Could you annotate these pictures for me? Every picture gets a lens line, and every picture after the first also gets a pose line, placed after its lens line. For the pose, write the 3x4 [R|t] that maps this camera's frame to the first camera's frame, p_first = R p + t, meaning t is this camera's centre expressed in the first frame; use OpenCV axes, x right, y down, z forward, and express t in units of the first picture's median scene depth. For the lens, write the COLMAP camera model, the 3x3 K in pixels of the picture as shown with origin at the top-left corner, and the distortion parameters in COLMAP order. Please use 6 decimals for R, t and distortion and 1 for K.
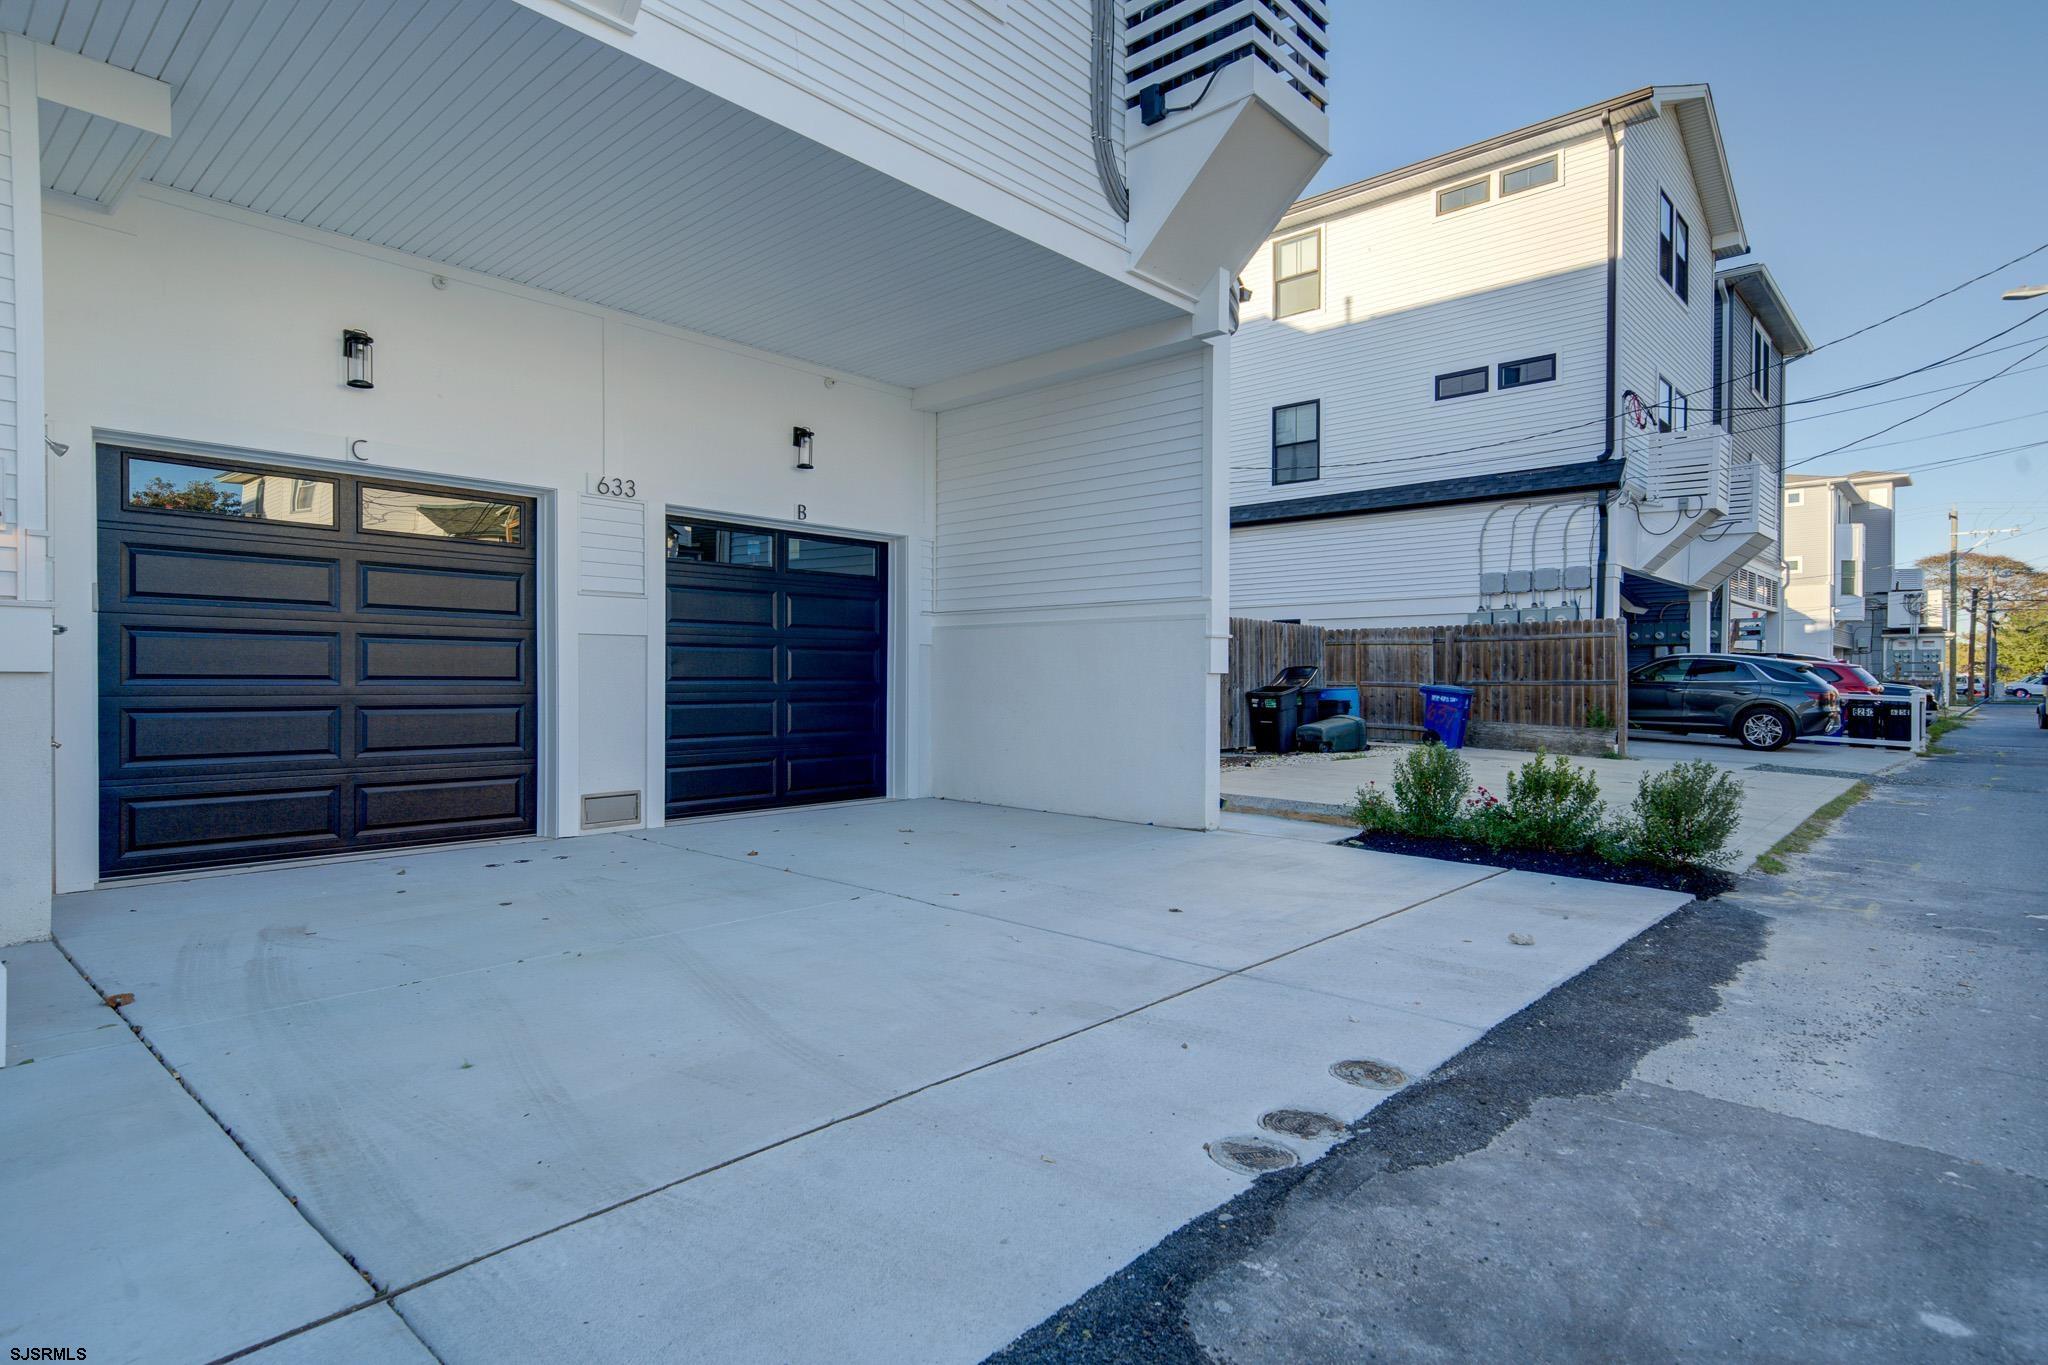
lens RADIAL K [[1076.1, 0, 1021.4], [0, 1076.1, 686.0], [0, 0, 1]] dist [0.018236, 0.002964]
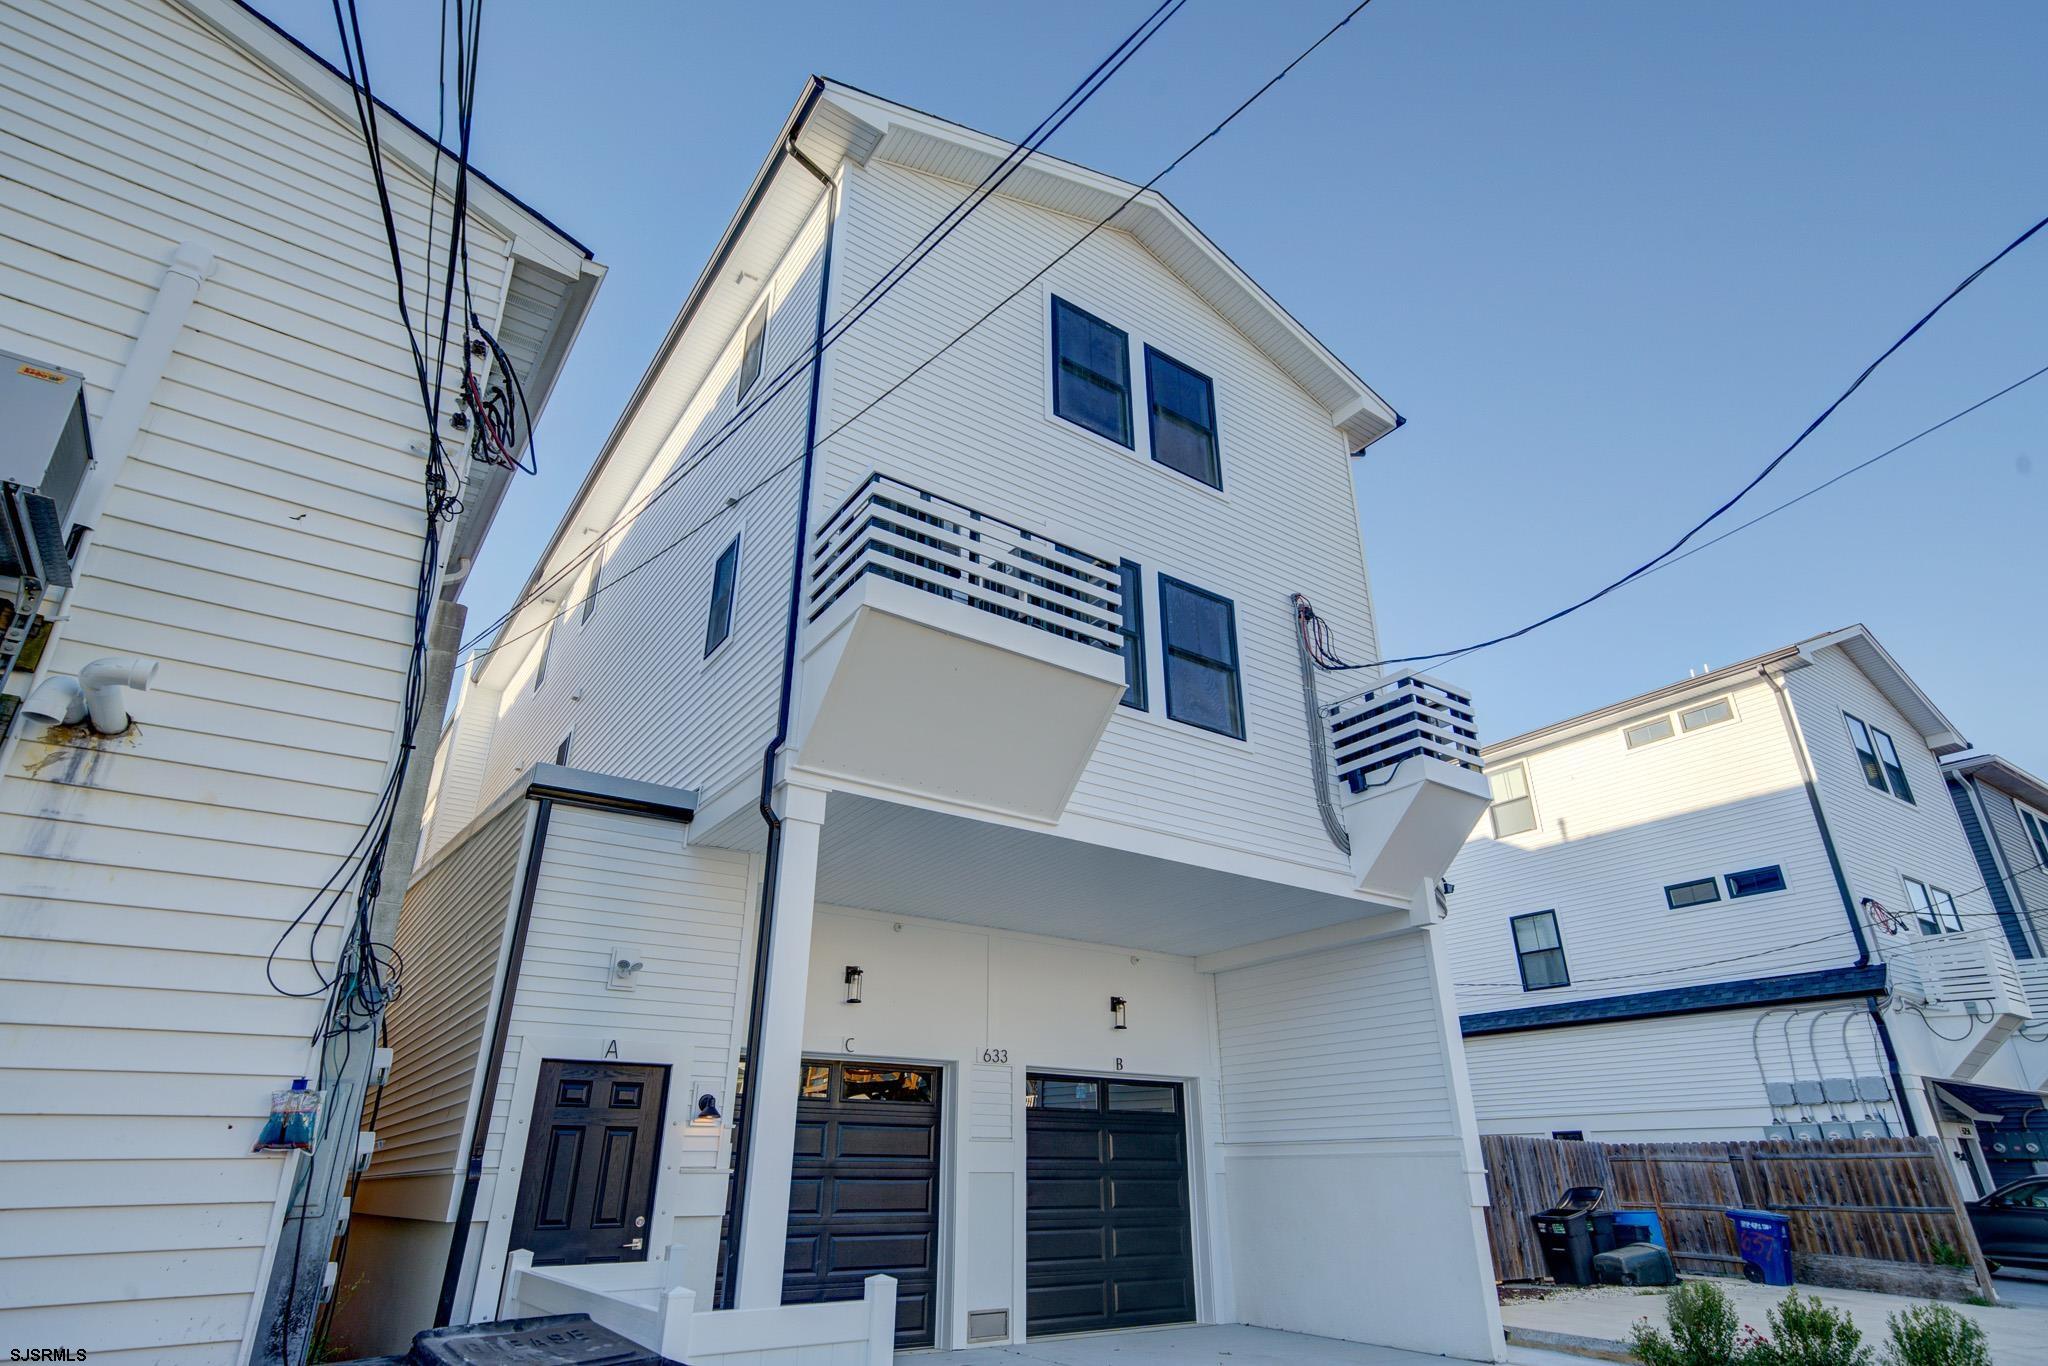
lens RADIAL K [[1076.1, 0, 1021.4], [0, 1076.1, 686.5], [0, 0, 1]] dist [0.018236, 0.002964]
pose [[0.975732, -0.093765, -0.197876, -0.011160], [0.001260, 0.906067, -0.423133, -0.013806], [0.218964, 0.412615, 0.884197, -0.218607]]
